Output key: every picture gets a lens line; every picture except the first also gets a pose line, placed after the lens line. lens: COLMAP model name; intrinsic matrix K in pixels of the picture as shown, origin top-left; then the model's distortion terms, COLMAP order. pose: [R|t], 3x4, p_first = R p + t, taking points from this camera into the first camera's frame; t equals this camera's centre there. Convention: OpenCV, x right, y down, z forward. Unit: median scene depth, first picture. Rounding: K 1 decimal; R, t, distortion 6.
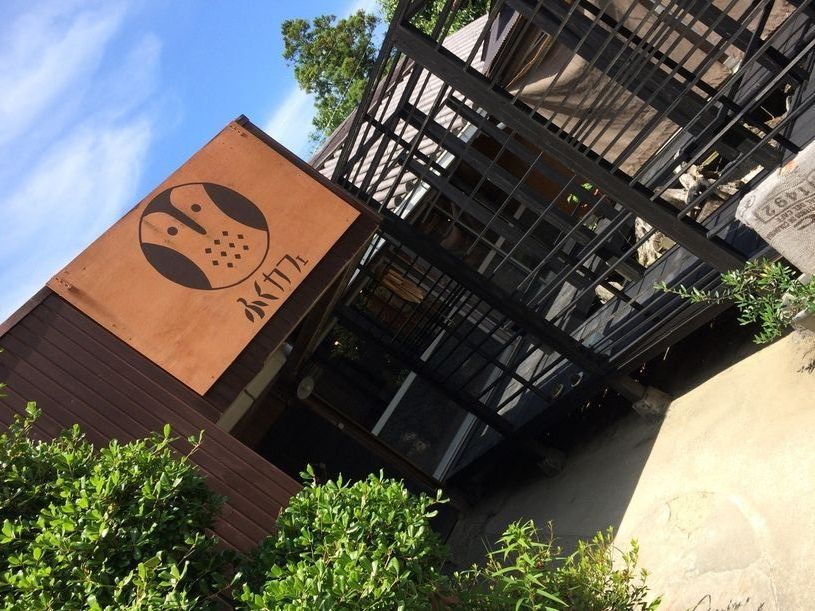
lens RADIAL K [[717.8, 0, 407.4], [0, 717.8, 306.8], [0, 0, 1]] dist [-0.024911, -0.000866]
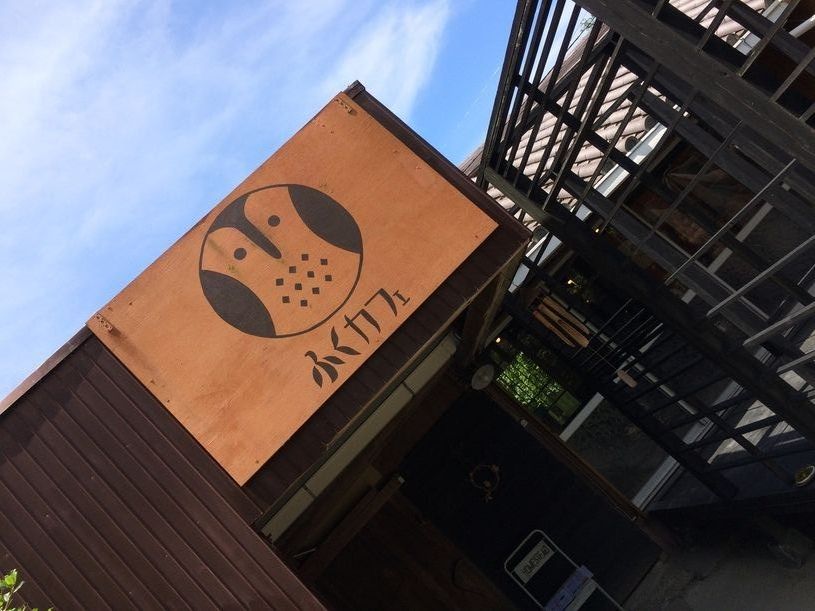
lens RADIAL K [[717.8, 0, 406.9], [0, 717.8, 303.5], [0, 0, 1]] dist [-0.024911, -0.000866]
pose [[0.925672, 0.094895, -0.366233, 0.133655], [-0.037021, 0.986106, 0.161937, -0.184638], [0.376512, -0.136342, 0.916324, 0.337745]]
